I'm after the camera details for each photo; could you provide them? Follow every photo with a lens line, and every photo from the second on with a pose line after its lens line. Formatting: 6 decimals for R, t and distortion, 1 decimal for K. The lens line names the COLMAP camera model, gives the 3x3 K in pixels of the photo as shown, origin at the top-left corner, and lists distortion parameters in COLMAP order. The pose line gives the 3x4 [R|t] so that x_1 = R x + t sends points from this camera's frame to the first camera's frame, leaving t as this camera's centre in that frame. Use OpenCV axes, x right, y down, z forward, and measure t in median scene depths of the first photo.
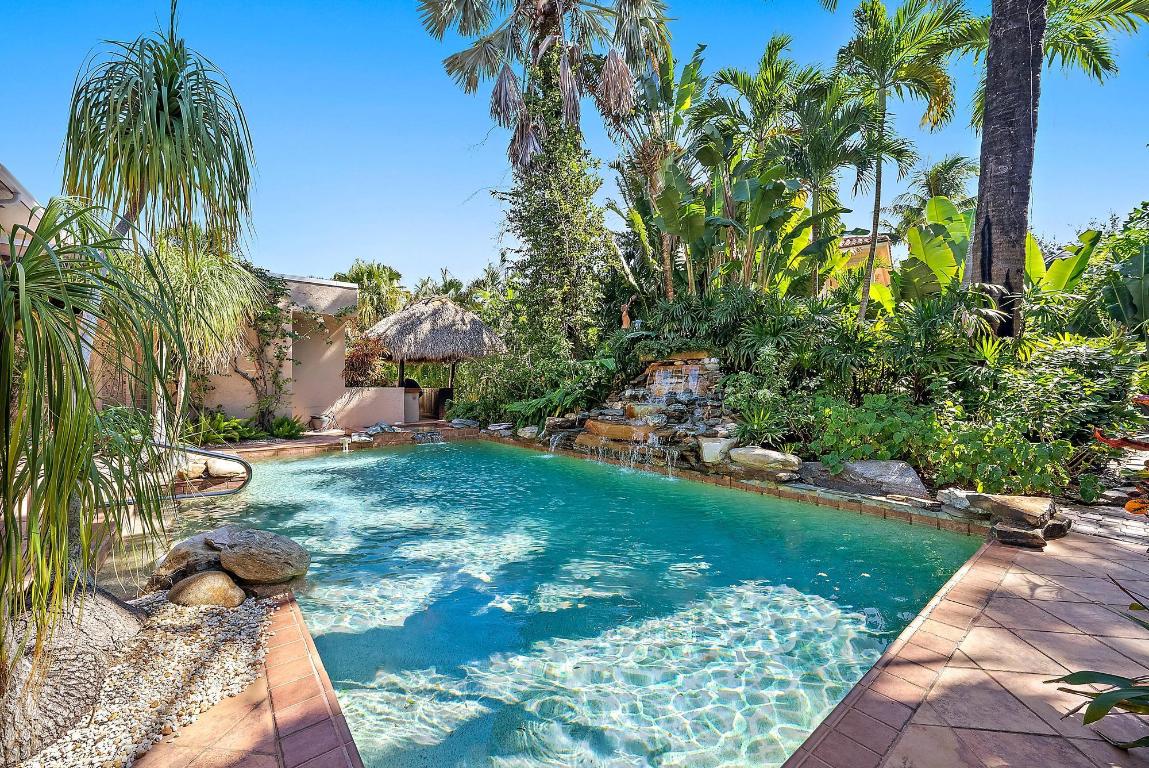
lens RADIAL K [[453.8, 0, 574.5], [0, 453.8, 384.0], [0, 0, 1]] dist [-0.000518, 0.000090]
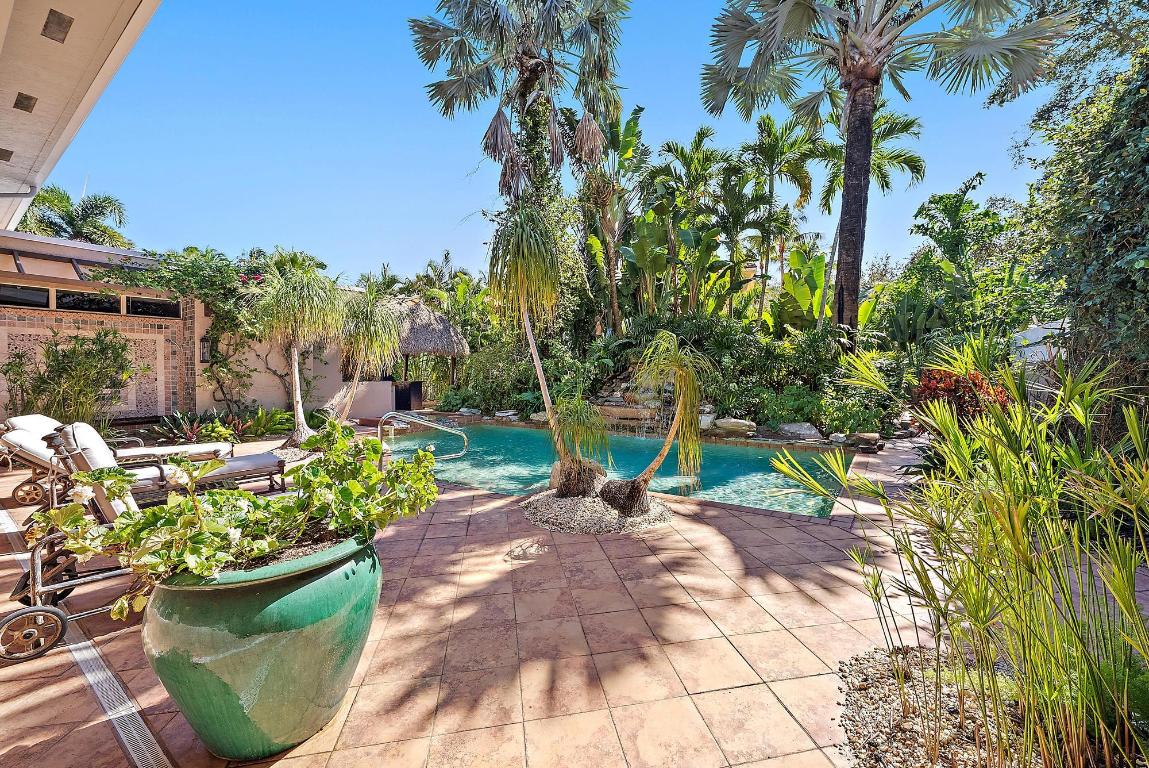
lens RADIAL K [[459.0, 0, 574.5], [0, 459.0, 384.0], [0, 0, 1]] dist [0.000866, 0.000013]
pose [[0.959917, -0.008642, 0.280152, -0.371729], [0.001354, 0.999656, 0.026197, -0.019425], [-0.280282, -0.024768, 0.959598, -0.273946]]
